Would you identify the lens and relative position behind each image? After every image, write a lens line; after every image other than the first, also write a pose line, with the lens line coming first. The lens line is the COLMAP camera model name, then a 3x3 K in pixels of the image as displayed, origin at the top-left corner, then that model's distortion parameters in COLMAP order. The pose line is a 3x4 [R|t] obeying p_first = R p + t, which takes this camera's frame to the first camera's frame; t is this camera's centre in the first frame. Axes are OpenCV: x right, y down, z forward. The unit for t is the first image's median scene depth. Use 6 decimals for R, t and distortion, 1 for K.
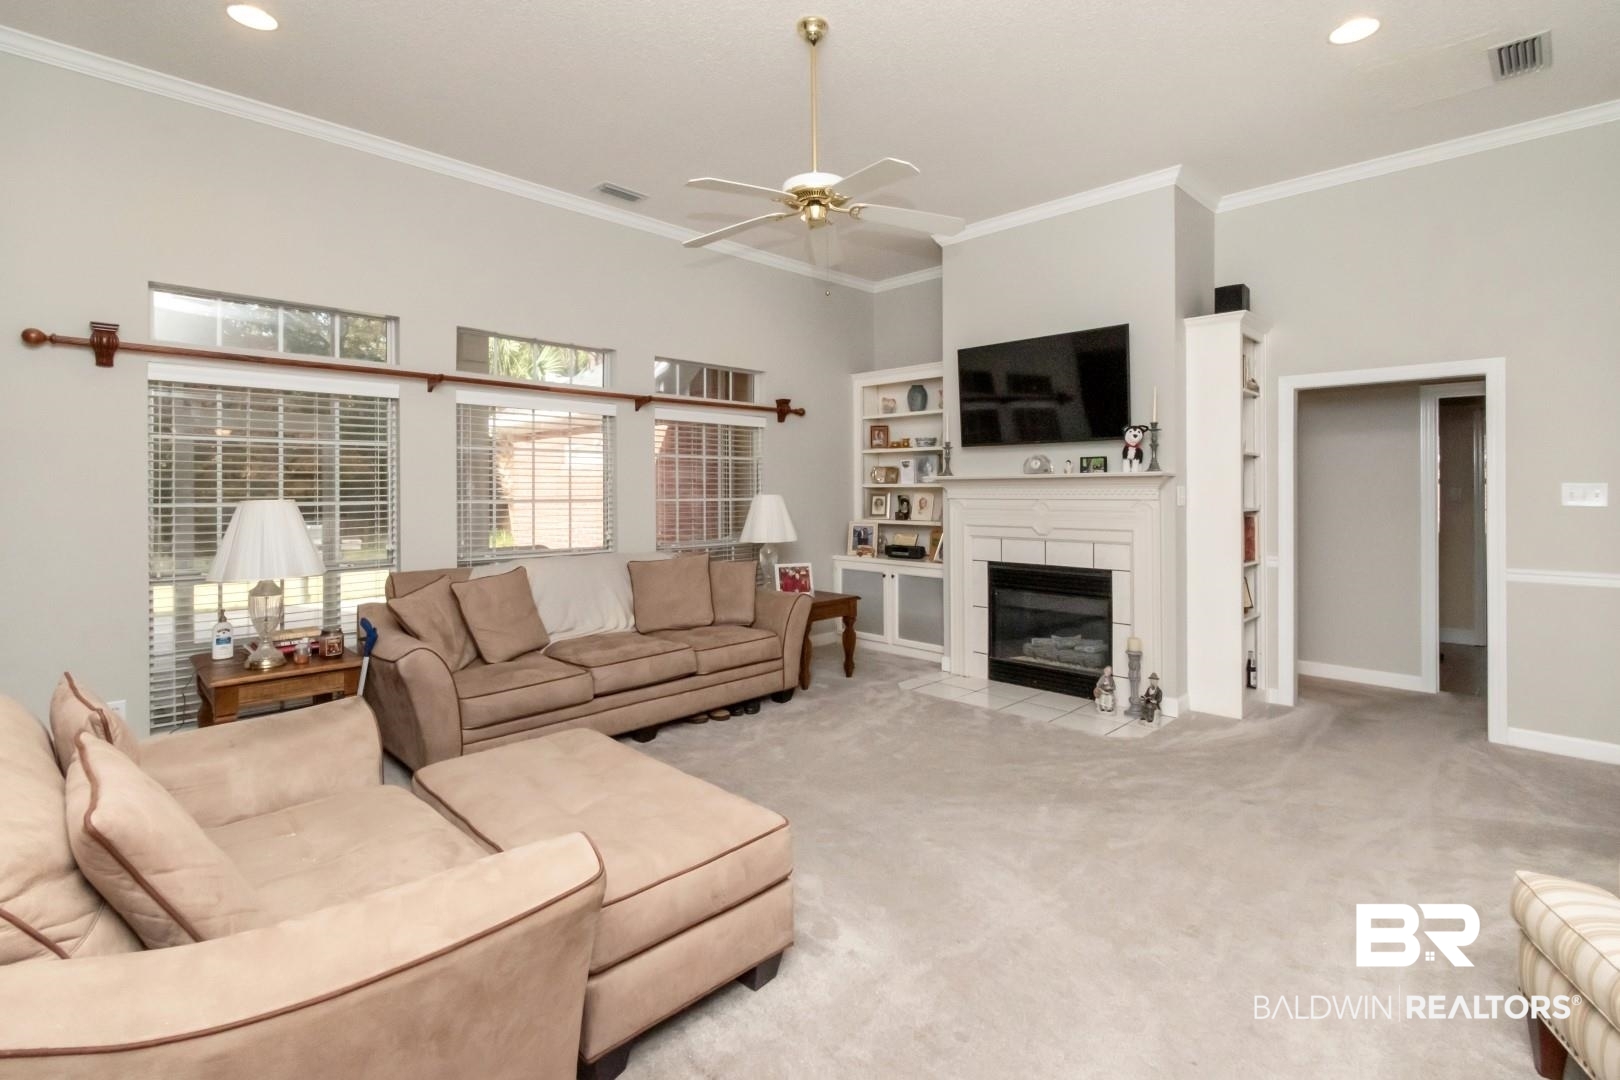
lens RADIAL K [[756.9, 0, 791.2], [0, 756.9, 484.7], [0, 0, 1]] dist [0.001084, 0.000515]
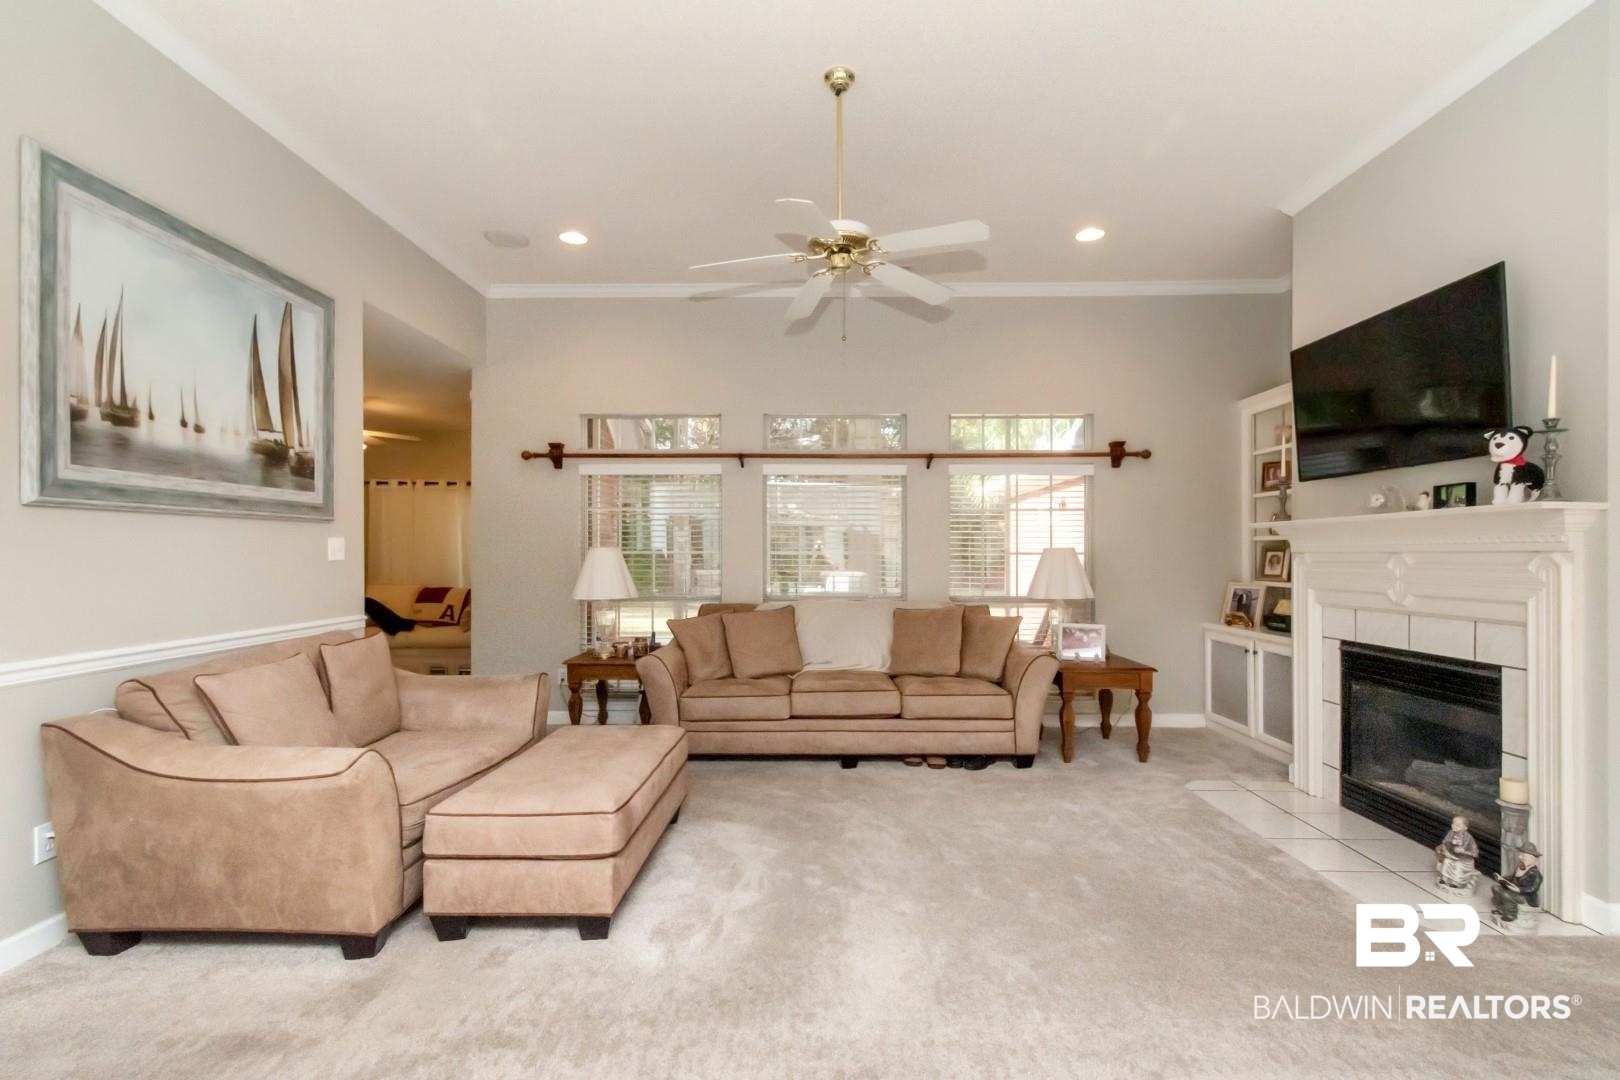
lens RADIAL K [[723.8, 0, 813.2], [0, 723.8, 548.9], [0, 0, 1]] dist [0.001621, -0.000061]
pose [[0.706690, -0.000708, -0.707523, 0.492228], [0.001700, 0.999998, 0.000697, 0.017807], [0.707521, -0.001696, 0.706690, 0.207902]]
